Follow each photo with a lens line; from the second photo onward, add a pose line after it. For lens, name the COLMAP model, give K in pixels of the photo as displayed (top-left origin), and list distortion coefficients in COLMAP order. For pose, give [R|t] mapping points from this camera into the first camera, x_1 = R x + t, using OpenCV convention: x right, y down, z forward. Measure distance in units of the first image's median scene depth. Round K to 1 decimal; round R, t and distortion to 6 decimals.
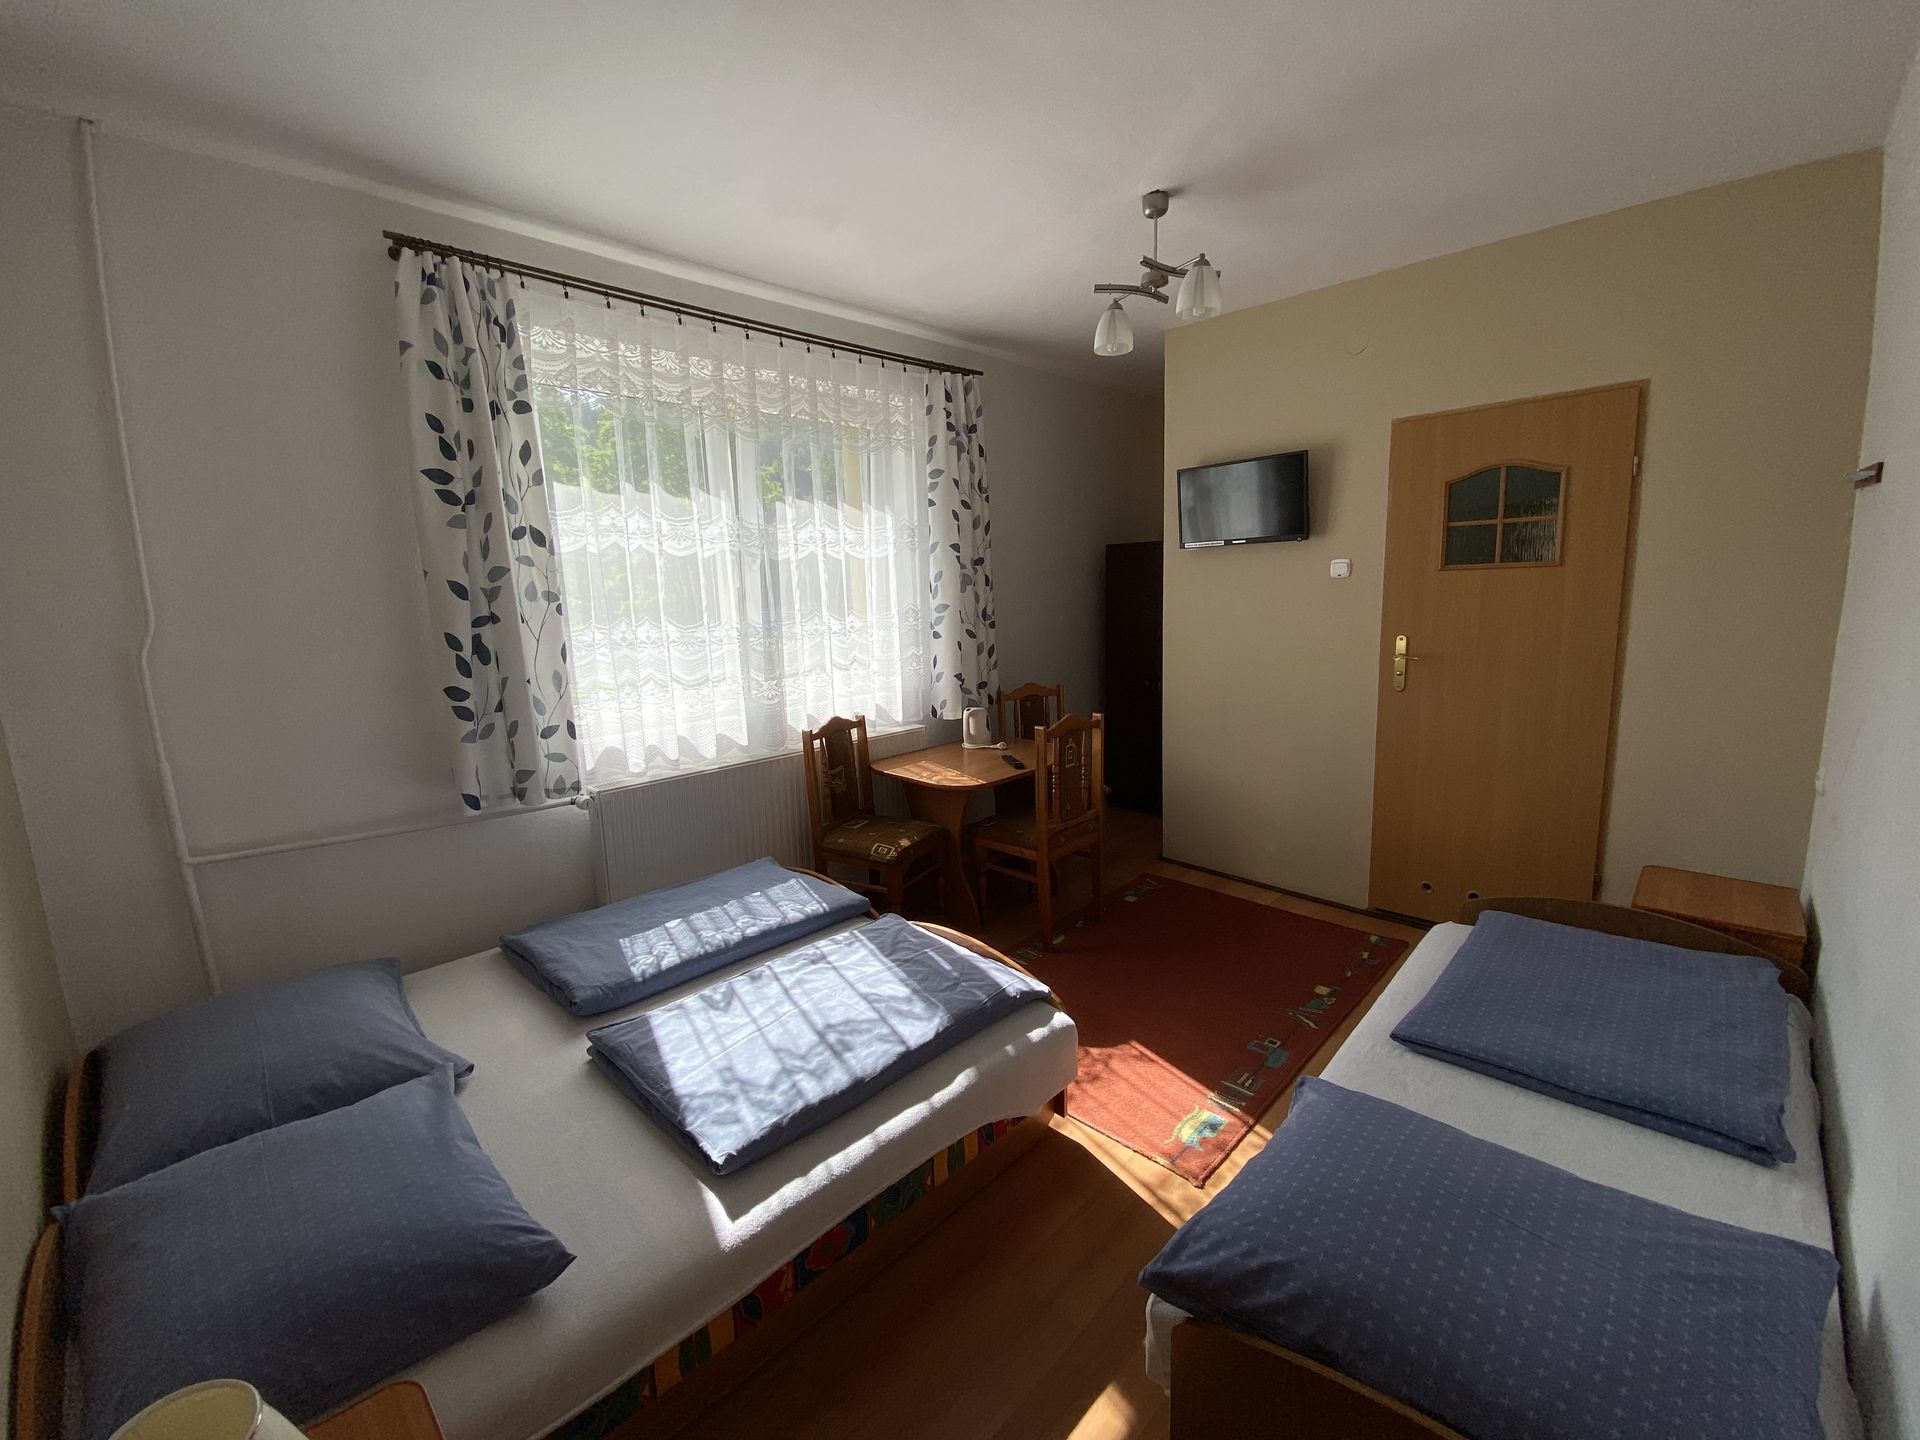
lens RADIAL K [[788.1, 0, 970.1], [0, 788.1, 701.8], [0, 0, 1]] dist [0.041375, -0.000003]
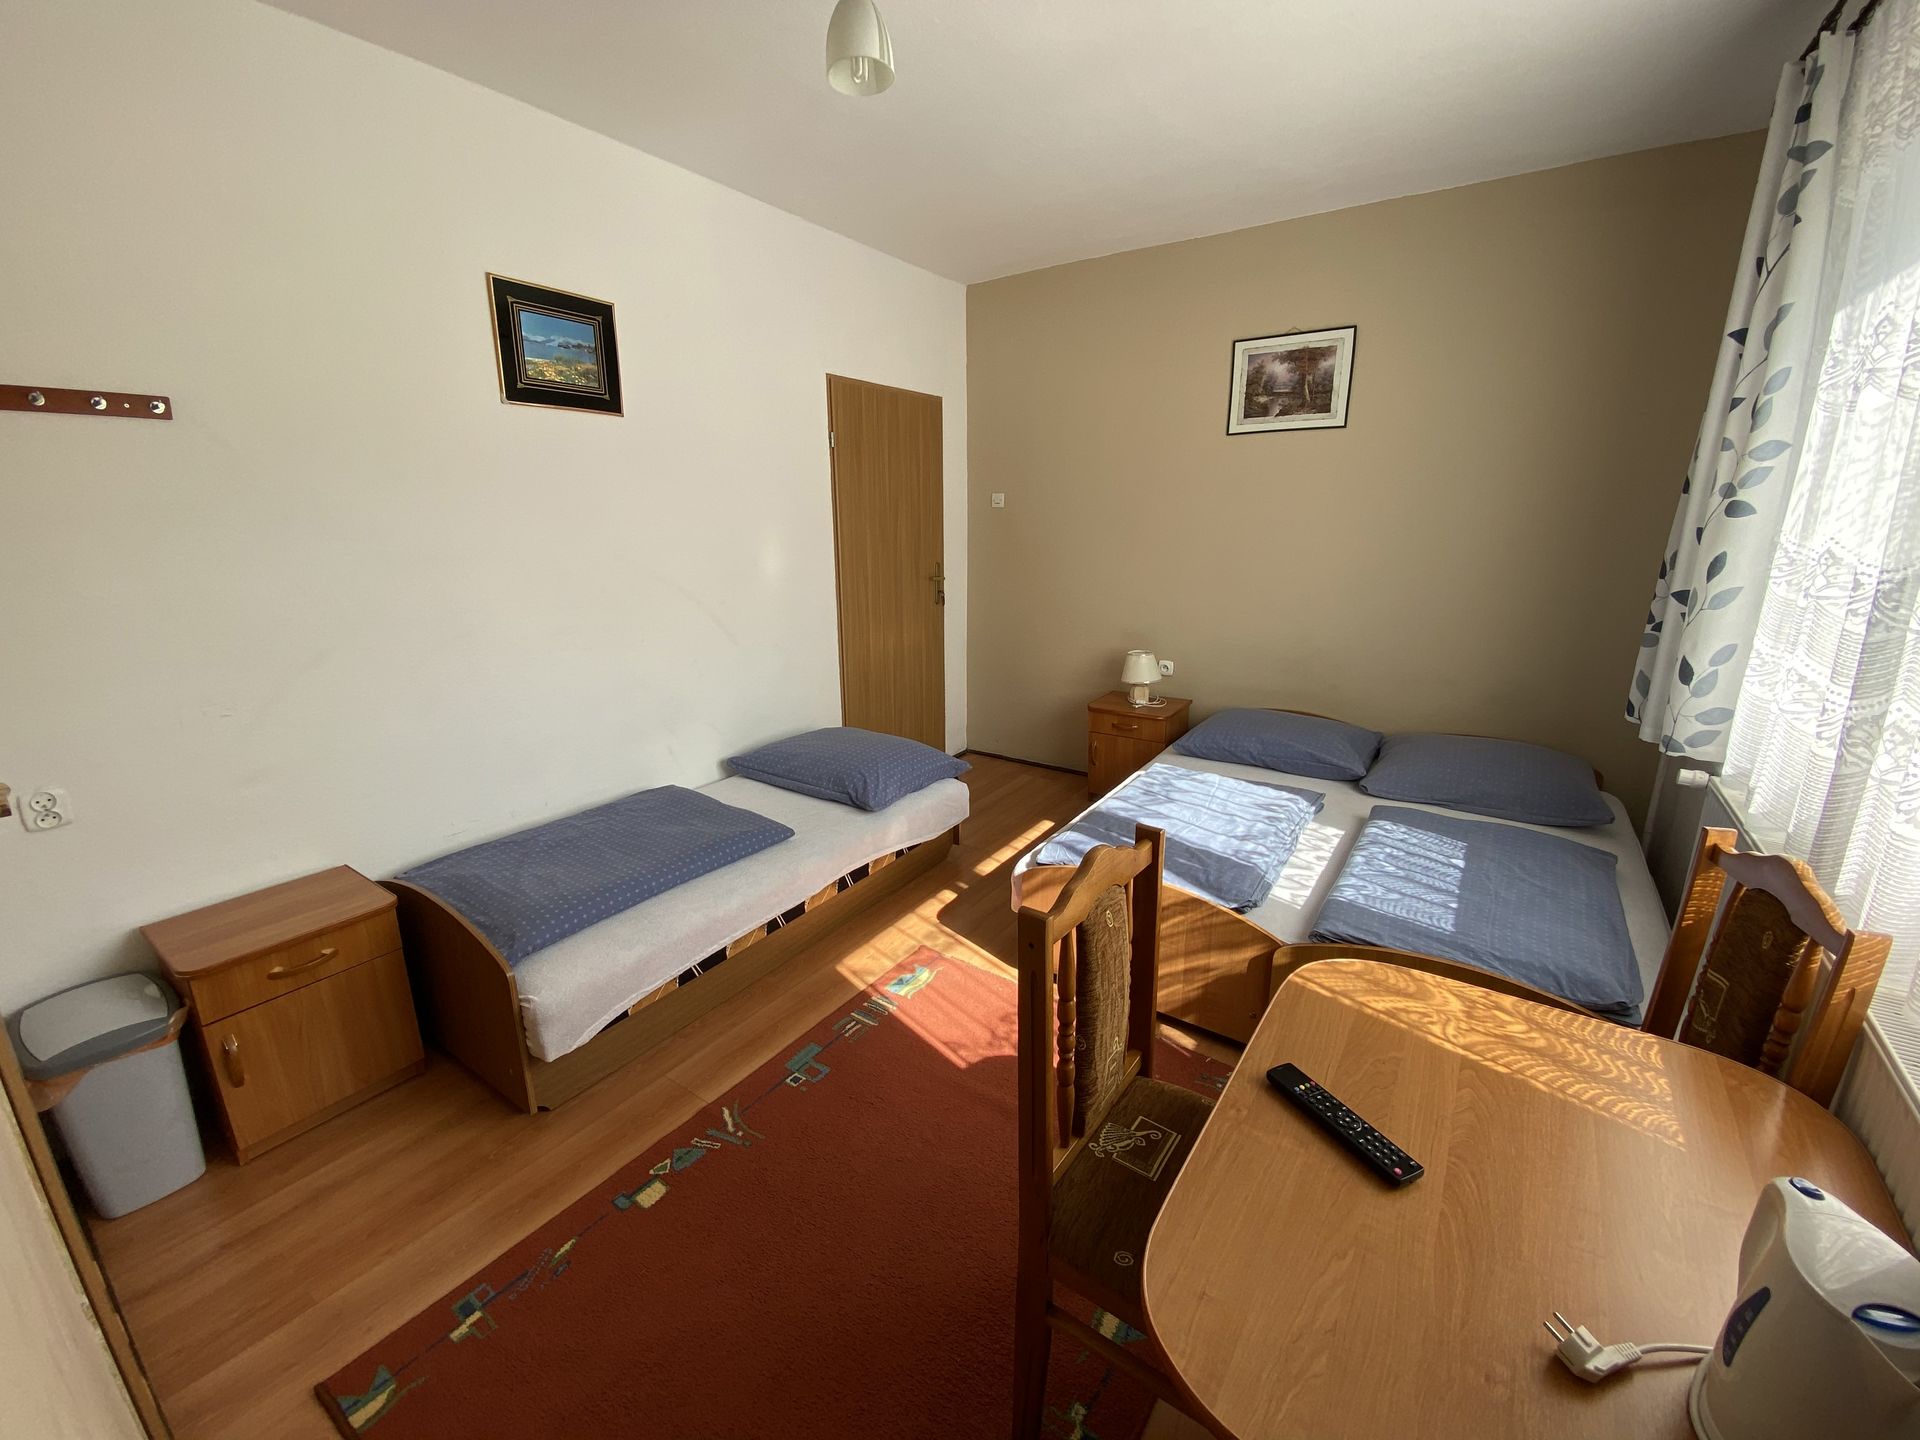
lens RADIAL K [[767.3, 0, 948.3], [0, 767.3, 712.3], [0, 0, 1]] dist [0.031760, -0.024115]
pose [[-0.988030, 0.074342, -0.135163, 0.339758], [0.014853, 0.917987, 0.396332, -0.261376], [0.153542, 0.389581, -0.908103, 1.783203]]
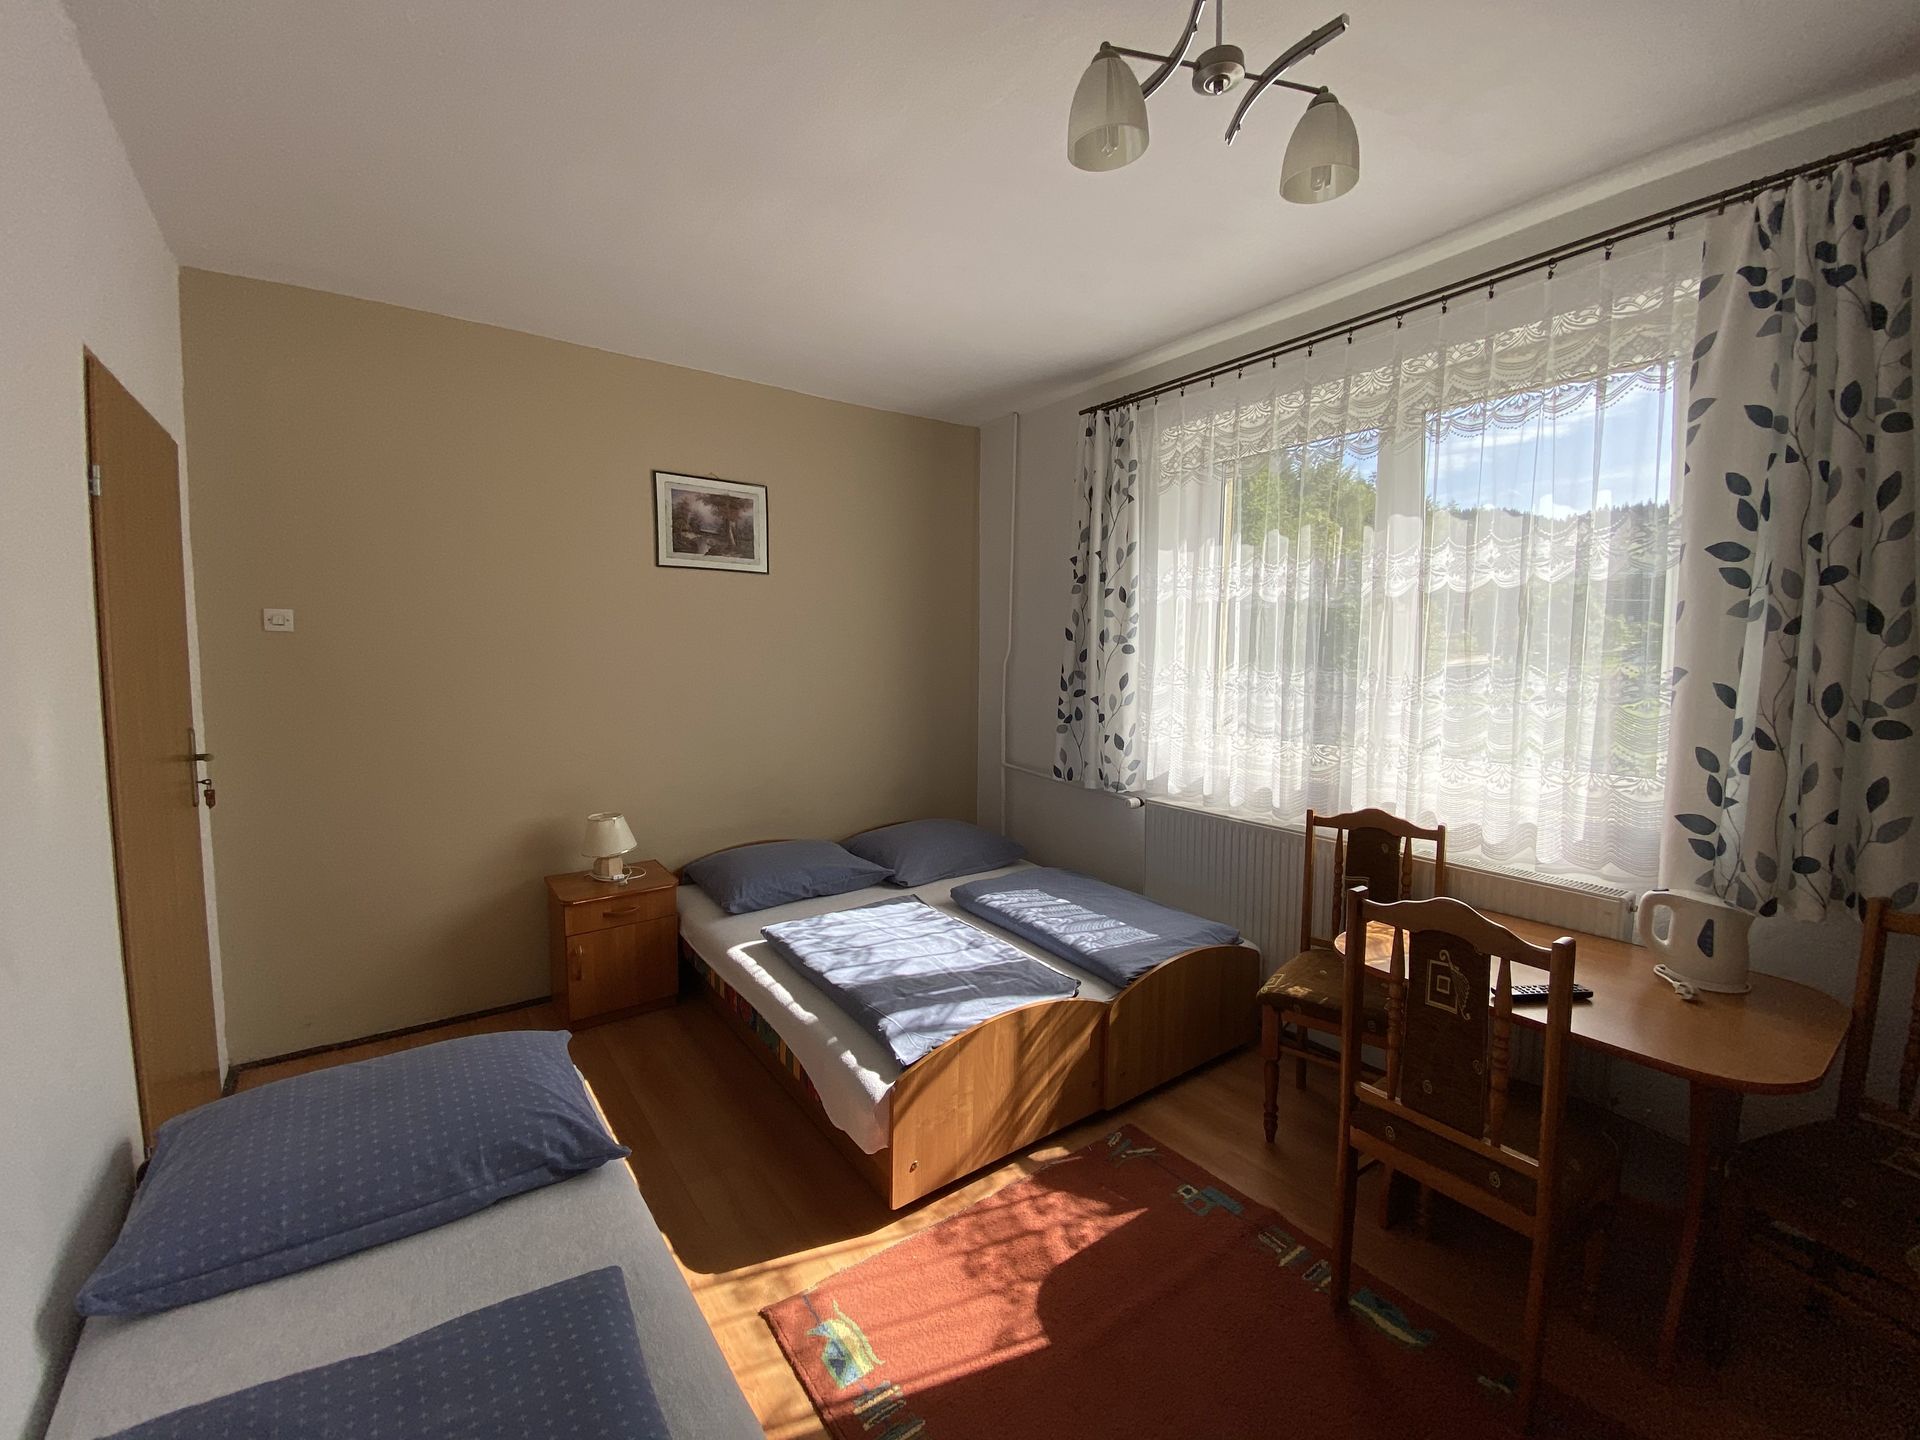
lens RADIAL K [[767.3, 0, 948.3], [0, 767.3, 712.3], [0, 0, 1]] dist [0.031760, -0.024115]
pose [[-0.181389, 0.104769, -0.977815, 0.865188], [-0.149229, 0.979862, 0.132671, -0.153832], [0.972023, 0.169983, -0.162101, 1.048697]]
